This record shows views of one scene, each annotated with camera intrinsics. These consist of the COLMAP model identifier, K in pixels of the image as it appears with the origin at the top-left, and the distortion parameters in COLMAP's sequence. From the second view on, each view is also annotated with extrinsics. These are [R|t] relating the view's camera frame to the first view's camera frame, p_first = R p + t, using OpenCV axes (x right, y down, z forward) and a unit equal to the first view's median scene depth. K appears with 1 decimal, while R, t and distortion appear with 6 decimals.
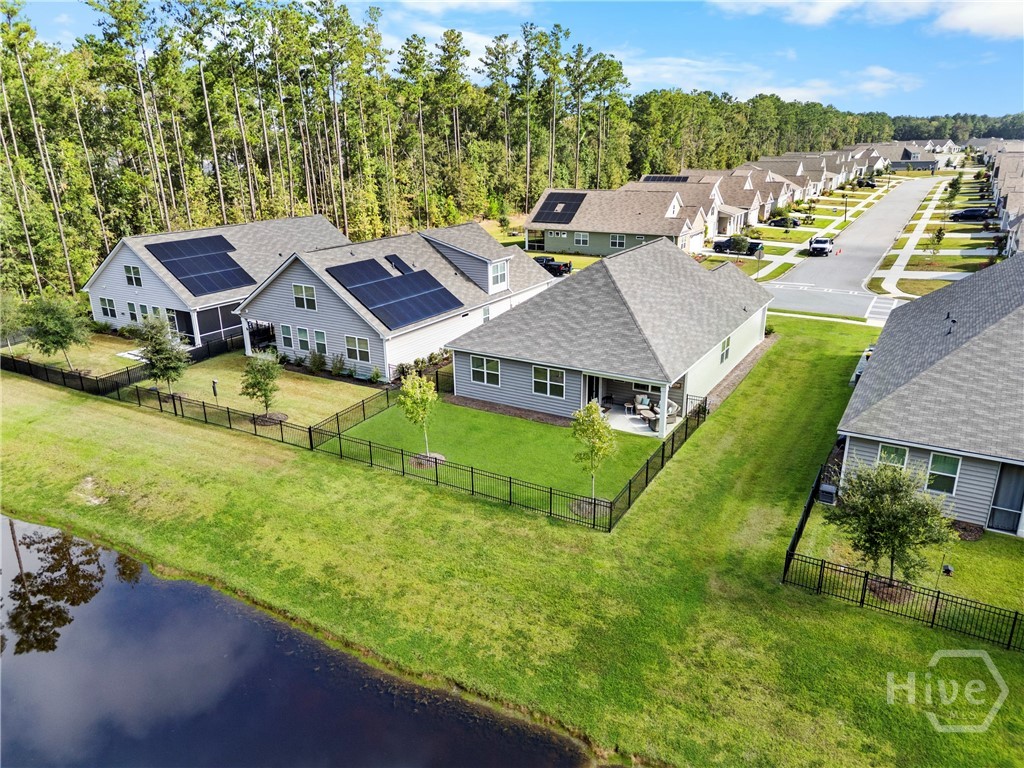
lens RADIAL K [[714.6, 0, 510.9], [0, 714.6, 389.6], [0, 0, 1]] dist [0.074759, -0.073249]
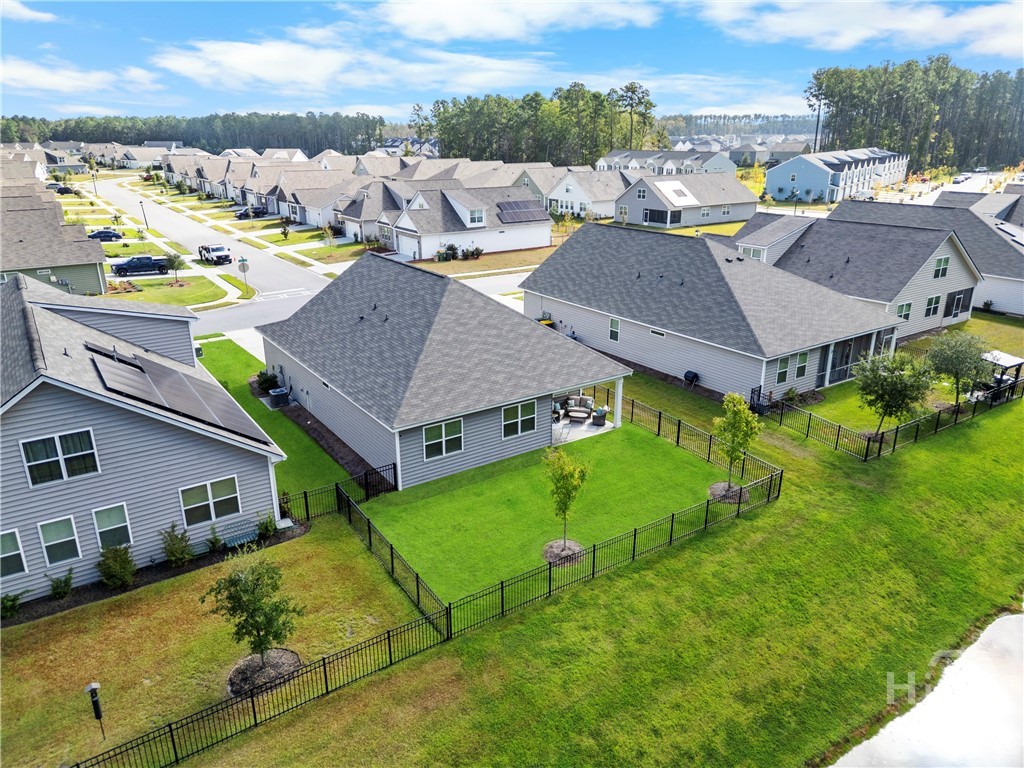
lens RADIAL K [[714.6, 0, 510.9], [0, 714.6, 389.6], [0, 0, 1]] dist [0.074759, -0.073249]
pose [[0.419713, -0.295265, 0.858289, -0.663846], [0.298444, 0.937924, 0.176718, -0.194542], [-0.857189, 0.181981, 0.481779, 0.560550]]
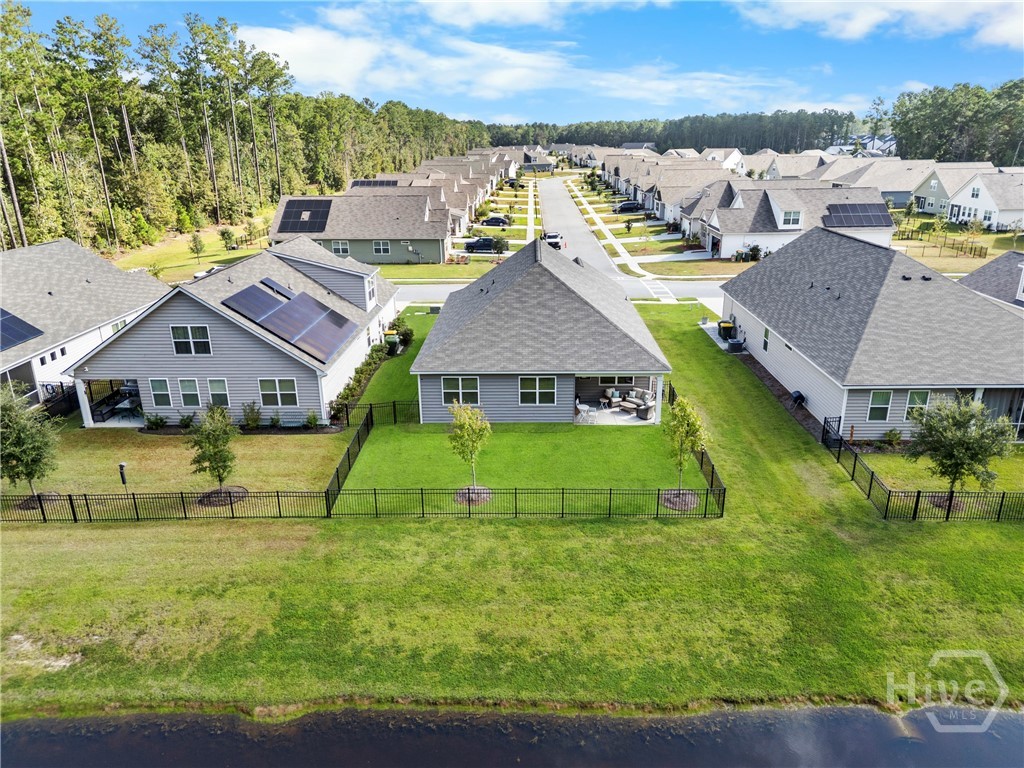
lens RADIAL K [[714.6, 0, 510.9], [0, 714.6, 389.6], [0, 0, 1]] dist [0.074759, -0.073249]
pose [[0.870660, -0.163156, 0.464038, -0.416008], [0.165623, 0.985540, 0.035765, -0.051045], [-0.463163, 0.045716, 0.885093, 0.146516]]
